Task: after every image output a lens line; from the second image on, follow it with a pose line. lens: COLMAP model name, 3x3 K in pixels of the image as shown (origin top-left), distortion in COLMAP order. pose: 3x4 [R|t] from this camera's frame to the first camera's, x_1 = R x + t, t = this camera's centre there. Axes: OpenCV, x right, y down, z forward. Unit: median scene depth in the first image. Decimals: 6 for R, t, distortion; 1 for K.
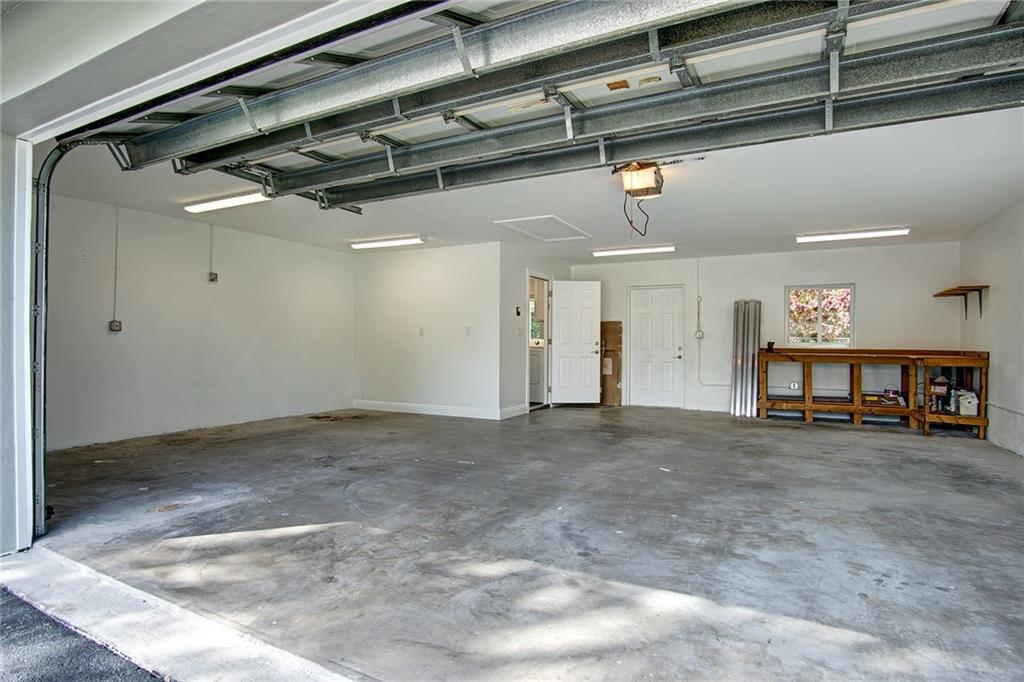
lens RADIAL K [[559.1, 0, 508.6], [0, 559.1, 344.6], [0, 0, 1]] dist [-0.030076, 0.003288]
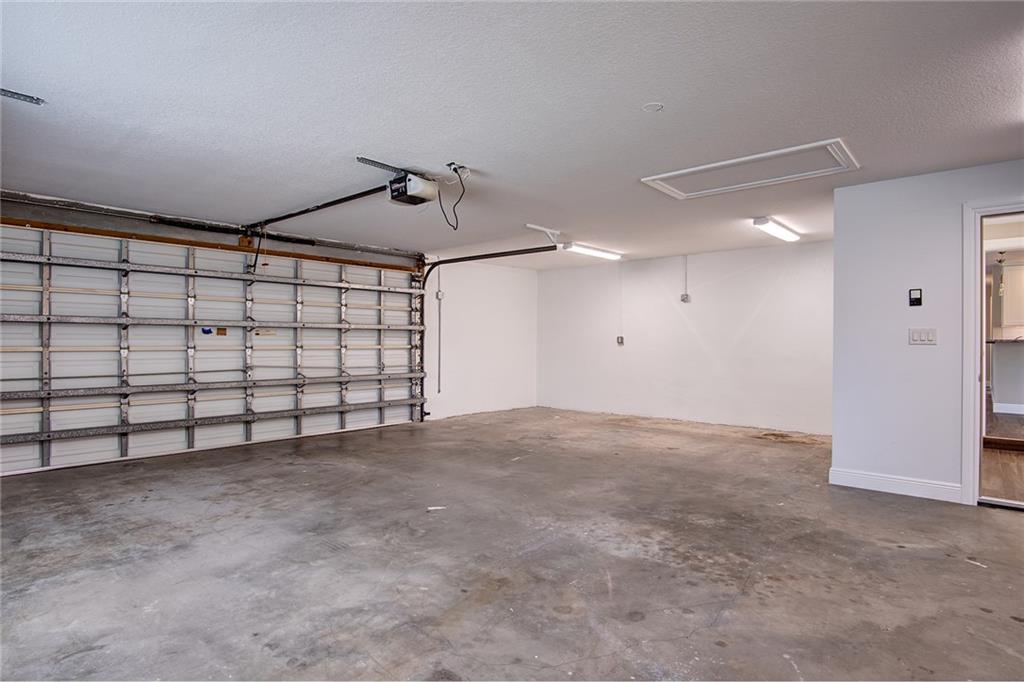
lens RADIAL K [[539.2, 0, 510.8], [0, 539.2, 342.6], [0, 0, 1]] dist [-0.001621, -0.000272]
pose [[-0.252005, -0.003599, -0.967719, 1.463096], [0.000230, 0.999993, -0.003779, -0.037315], [0.967726, -0.001175, -0.252003, 1.828895]]
